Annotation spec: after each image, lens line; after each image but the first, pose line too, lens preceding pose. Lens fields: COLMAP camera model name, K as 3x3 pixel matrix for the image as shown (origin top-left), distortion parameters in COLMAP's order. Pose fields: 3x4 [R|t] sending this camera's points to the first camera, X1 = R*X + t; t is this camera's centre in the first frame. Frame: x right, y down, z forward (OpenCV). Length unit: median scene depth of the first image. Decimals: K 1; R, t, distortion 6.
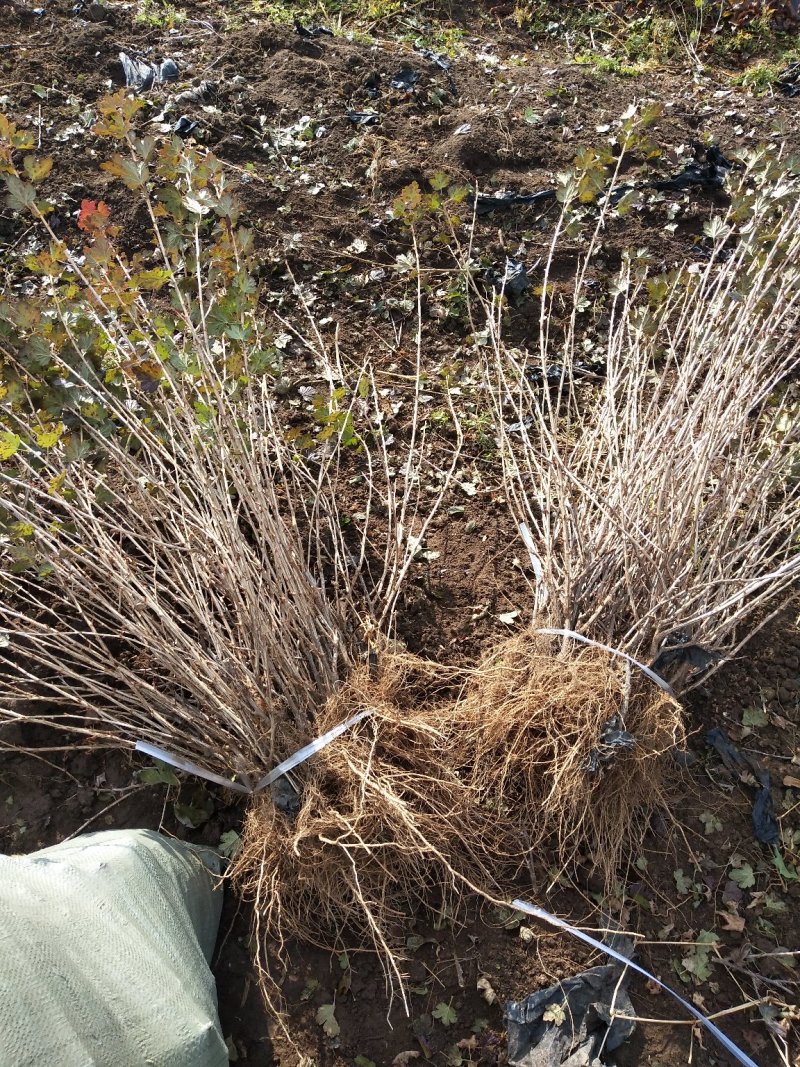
lens RADIAL K [[523.0, 0, 384.4], [0, 523.0, 533.9], [0, 0, 1]] dist [0.026197, -0.009739]
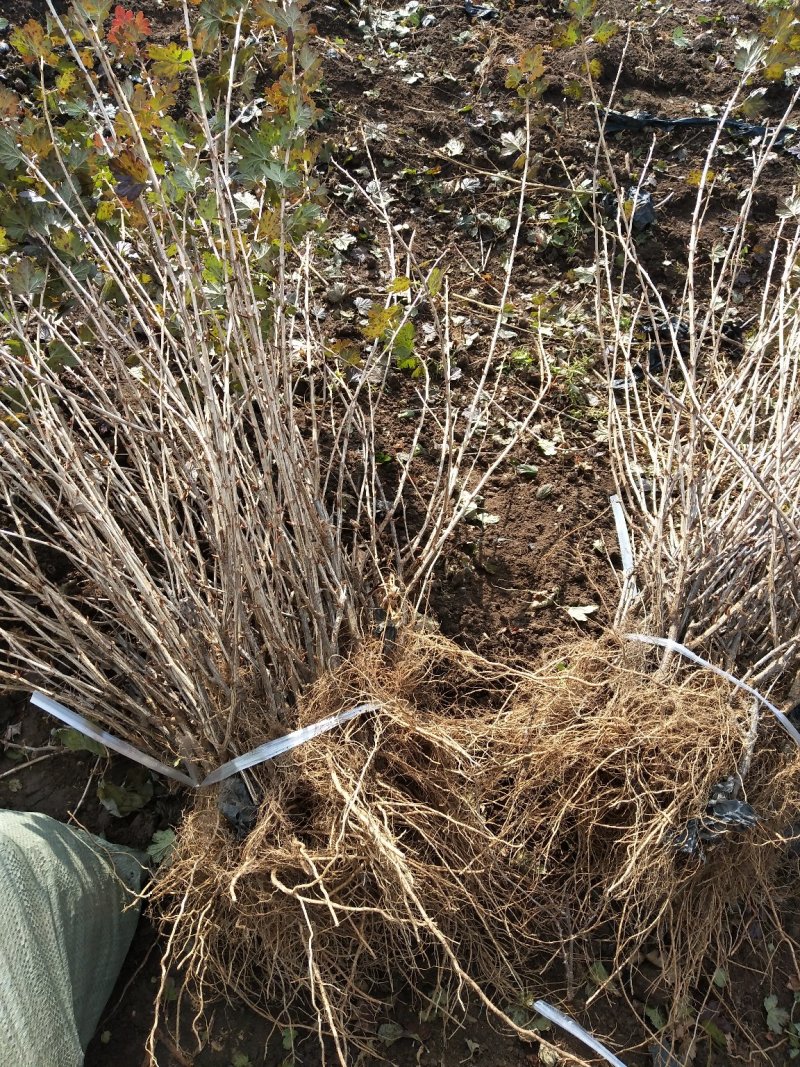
lens RADIAL K [[523.0, 0, 384.4], [0, 523.0, 533.9], [0, 0, 1]] dist [0.026197, -0.009739]
pose [[0.985167, 0.149807, -0.083692, 0.008044], [-0.147467, 0.988499, 0.033505, 0.071024], [0.087748, -0.020666, 0.995928, 0.255059]]
